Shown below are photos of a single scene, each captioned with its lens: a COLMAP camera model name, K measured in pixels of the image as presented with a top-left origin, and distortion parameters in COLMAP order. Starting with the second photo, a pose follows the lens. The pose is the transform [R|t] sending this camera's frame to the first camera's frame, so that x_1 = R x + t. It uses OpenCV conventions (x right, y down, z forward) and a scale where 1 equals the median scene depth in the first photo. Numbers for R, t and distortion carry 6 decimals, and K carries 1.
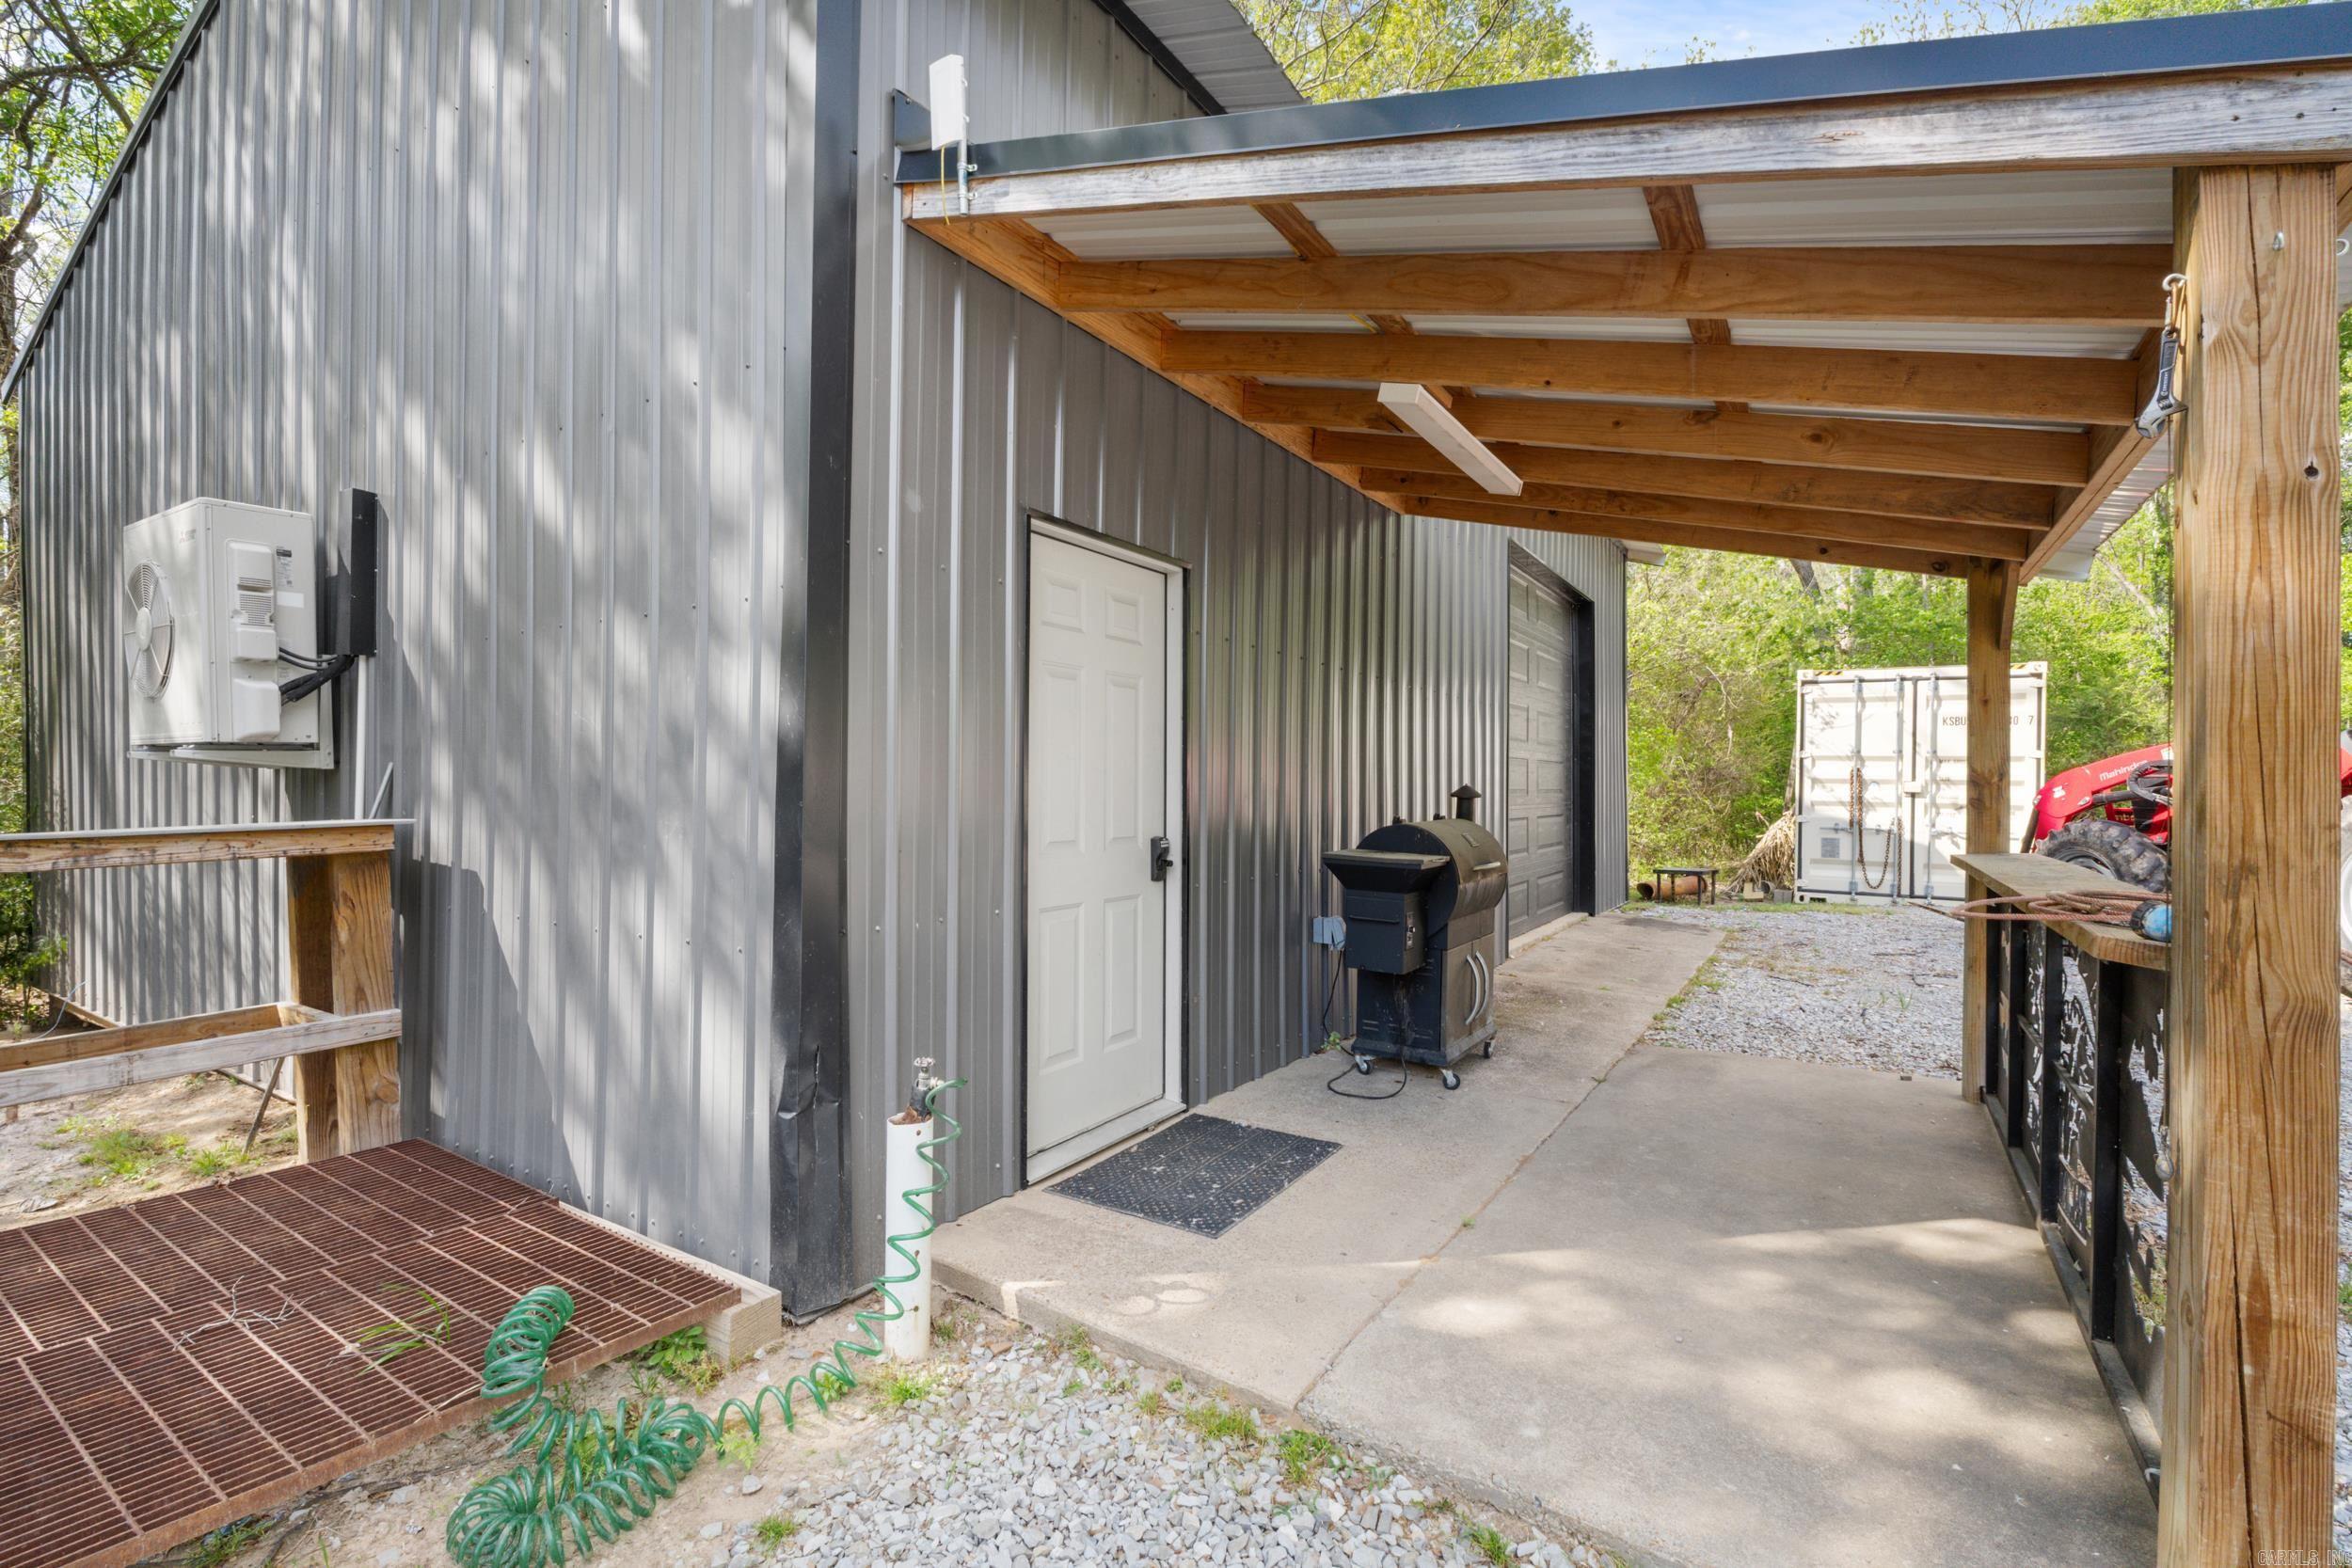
lens RADIAL K [[1033.2, 0, 1176.0], [0, 1033.2, 784.0], [0, 0, 1]] dist [0.000335, -0.000004]
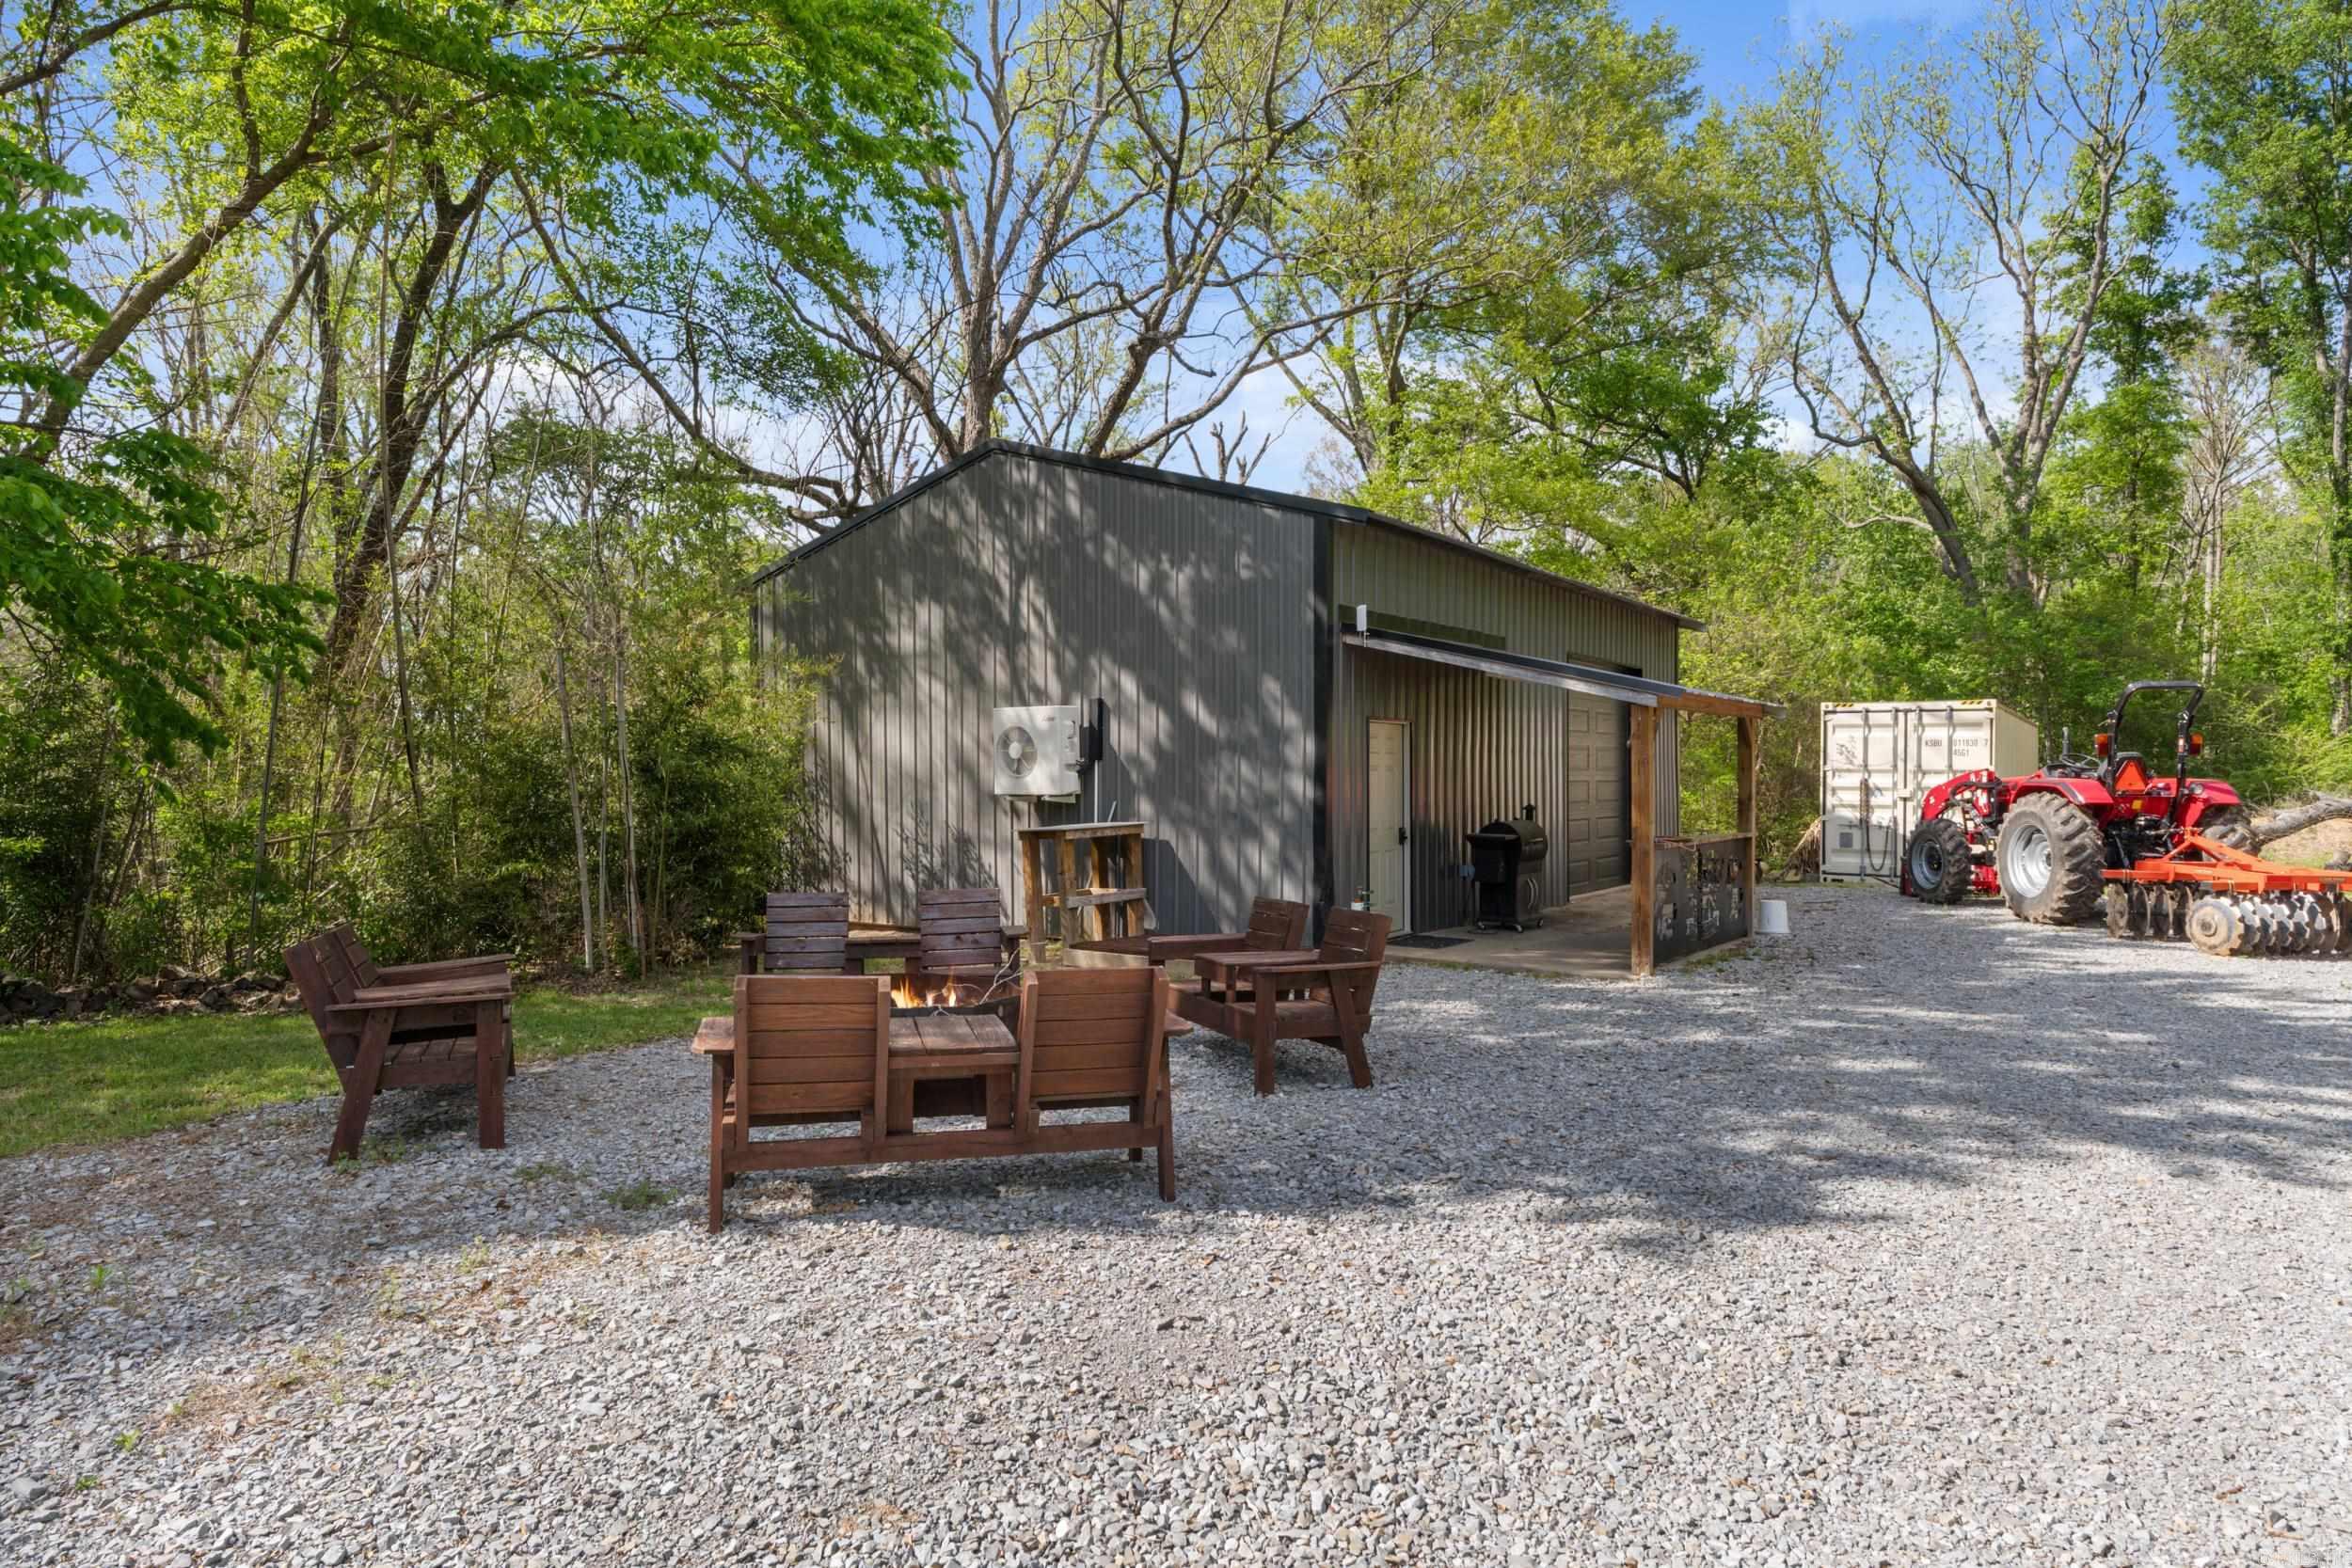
lens RADIAL K [[1394.3, 0, 1176.0], [0, 1394.3, 784.0], [0, 0, 1]] dist [0.000087, 0.000006]
pose [[0.999183, -0.011672, -0.038702, -0.141862], [0.011752, 0.999929, 0.001842, -0.022627], [0.038678, -0.002295, 0.999249, -0.801208]]
